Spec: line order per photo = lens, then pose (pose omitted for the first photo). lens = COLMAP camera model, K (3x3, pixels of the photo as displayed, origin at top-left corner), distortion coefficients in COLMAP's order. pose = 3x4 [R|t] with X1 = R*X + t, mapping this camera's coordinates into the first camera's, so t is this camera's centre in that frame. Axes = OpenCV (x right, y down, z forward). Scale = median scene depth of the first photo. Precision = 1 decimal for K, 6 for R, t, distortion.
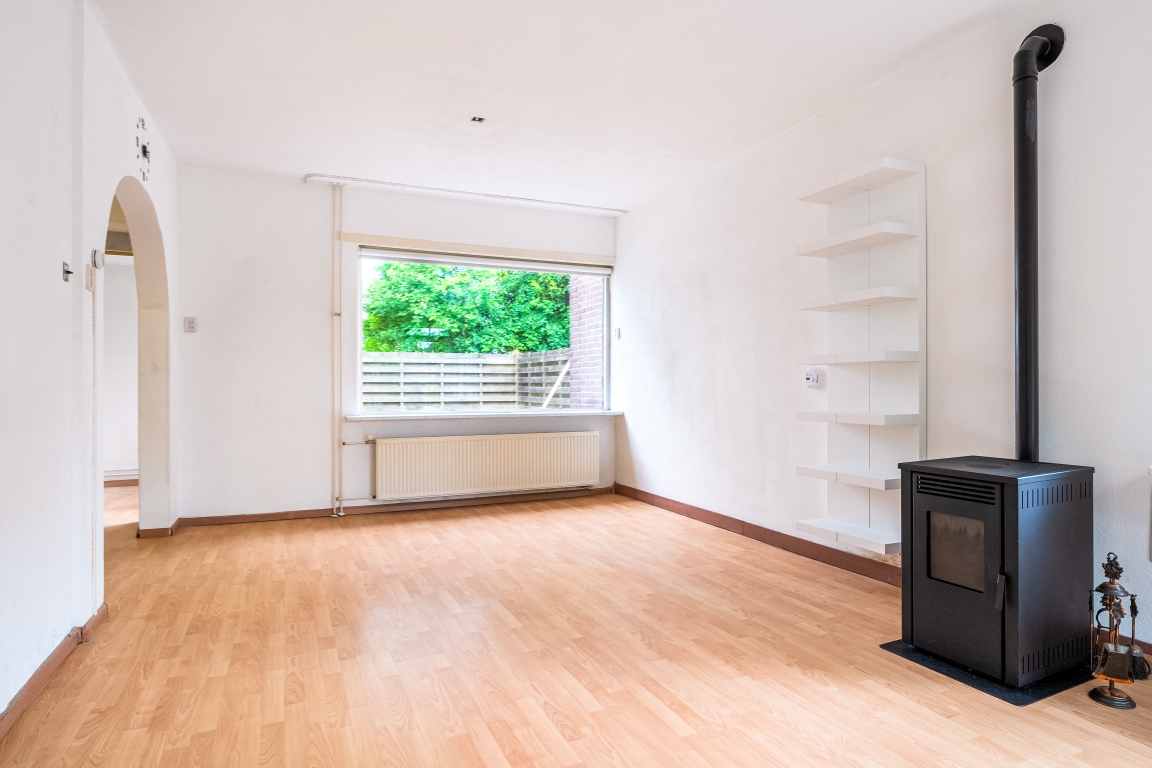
lens RADIAL K [[656.2, 0, 580.2], [0, 656.2, 385.7], [0, 0, 1]] dist [-0.001268, -0.000671]
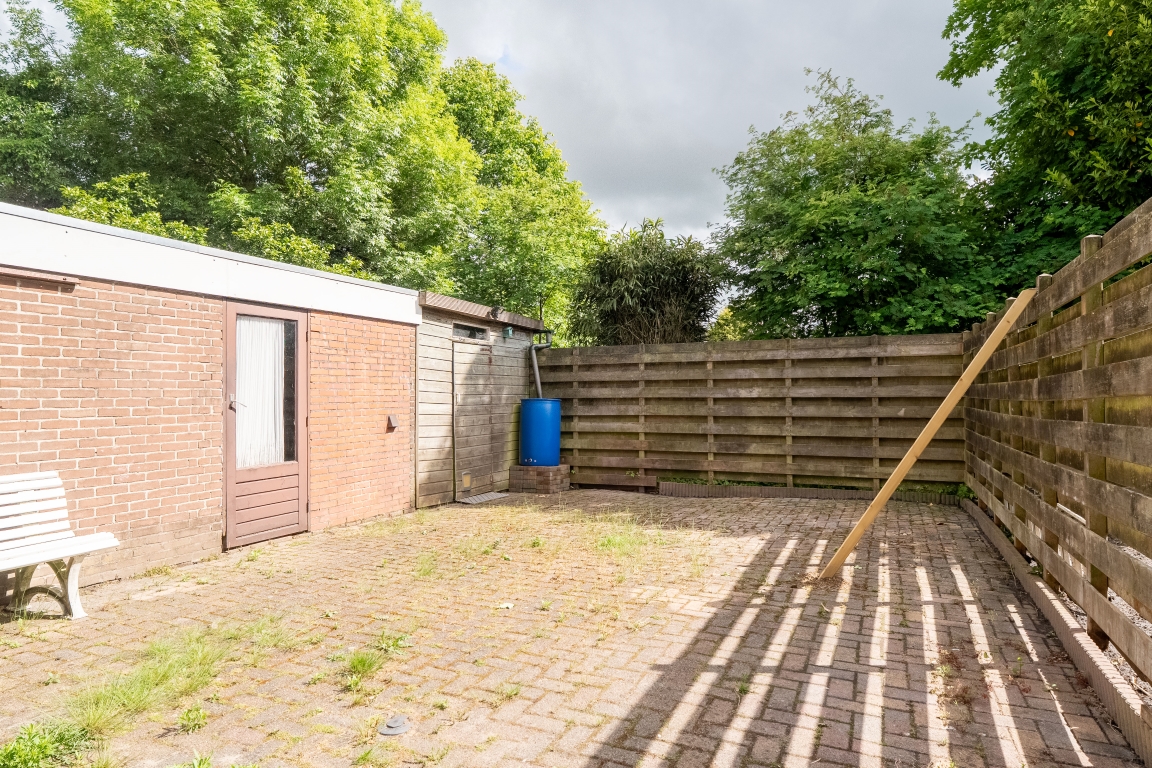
lens RADIAL K [[656.2, 0, 580.2], [0, 656.2, 385.7], [0, 0, 1]] dist [-0.001268, -0.000671]
pose [[0.662476, -0.008792, -0.749032, 0.186594], [0.005213, 0.999961, -0.007127, -0.035465], [0.749065, 0.000817, 0.662496, 1.676141]]
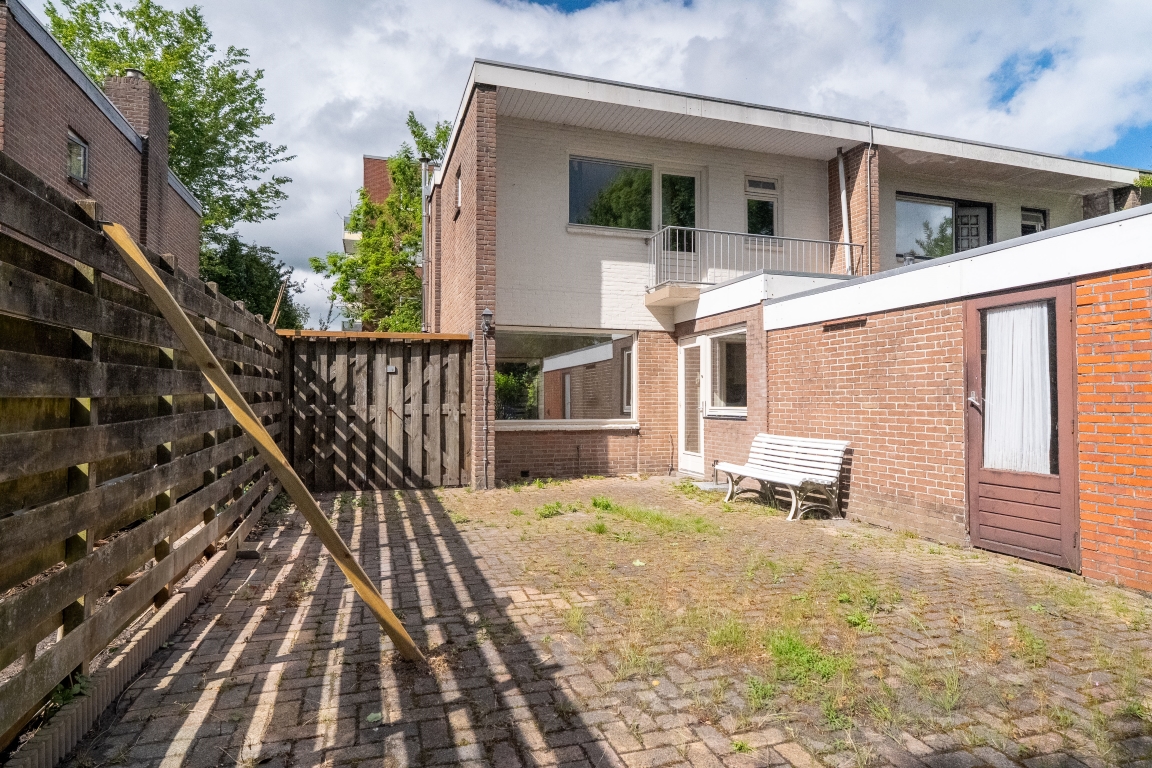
lens RADIAL K [[656.2, 0, 580.2], [0, 656.2, 385.7], [0, 0, 1]] dist [-0.001268, -0.000671]
pose [[-0.994735, 0.006010, 0.102305, -0.406728], [0.003161, 0.999603, -0.027991, -0.015857], [-0.102432, -0.027521, -0.994359, 2.959839]]
